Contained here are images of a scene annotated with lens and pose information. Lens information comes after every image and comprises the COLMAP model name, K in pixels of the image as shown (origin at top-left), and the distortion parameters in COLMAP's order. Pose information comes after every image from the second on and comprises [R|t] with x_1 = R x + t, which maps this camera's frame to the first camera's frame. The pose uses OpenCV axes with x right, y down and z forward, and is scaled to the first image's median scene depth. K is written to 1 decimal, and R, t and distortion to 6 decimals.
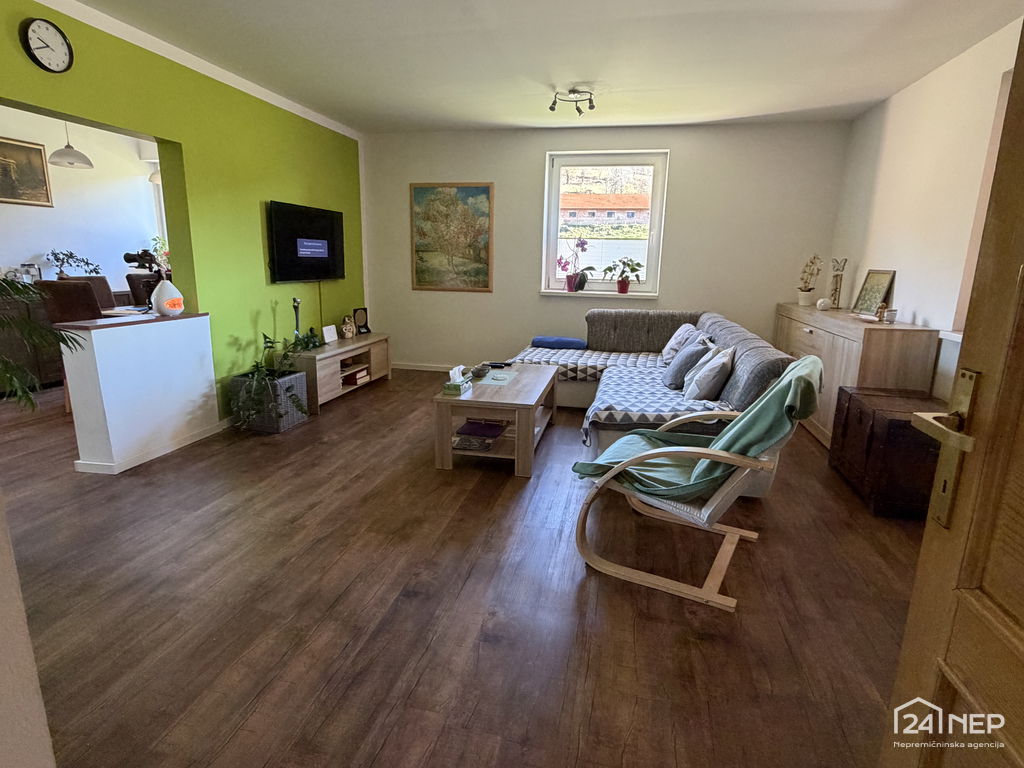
lens RADIAL K [[552.1, 0, 512.2], [0, 552.1, 386.7], [0, 0, 1]] dist [0.002512, -0.000305]
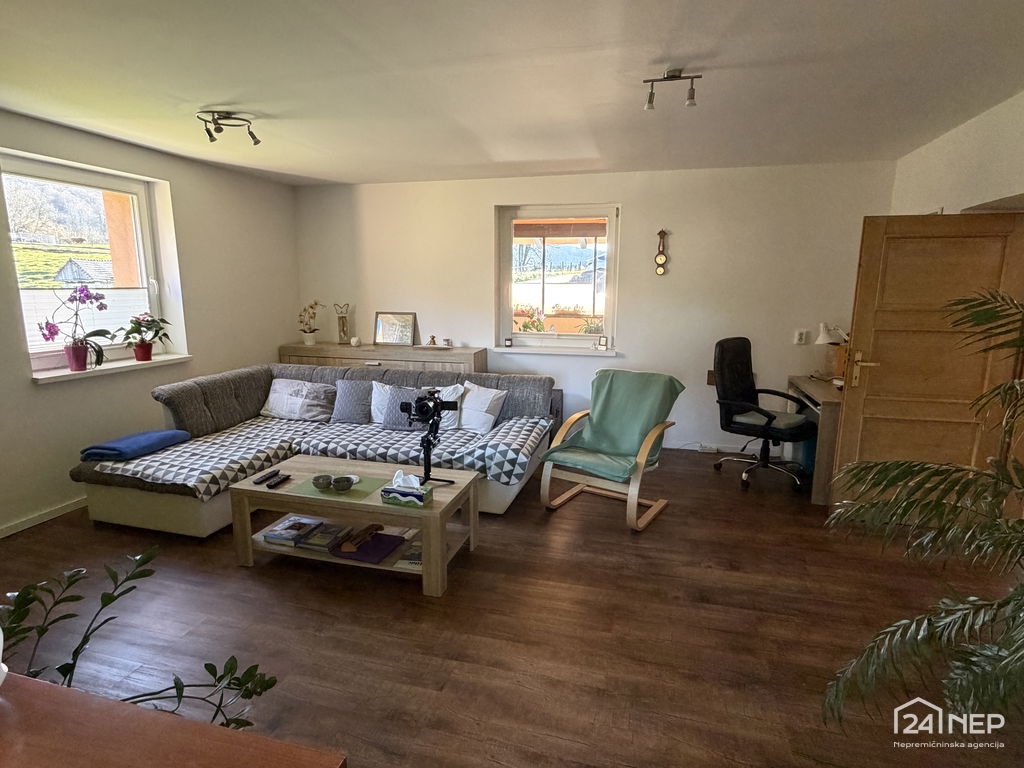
lens RADIAL K [[552.1, 0, 514.1], [0, 552.1, 380.7], [0, 0, 1]] dist [0.002512, -0.000305]
pose [[0.059787, -0.190500, 0.979865, -0.555195], [0.219576, 0.960088, 0.173258, -0.176276], [-0.973762, 0.204796, 0.099230, 0.482482]]
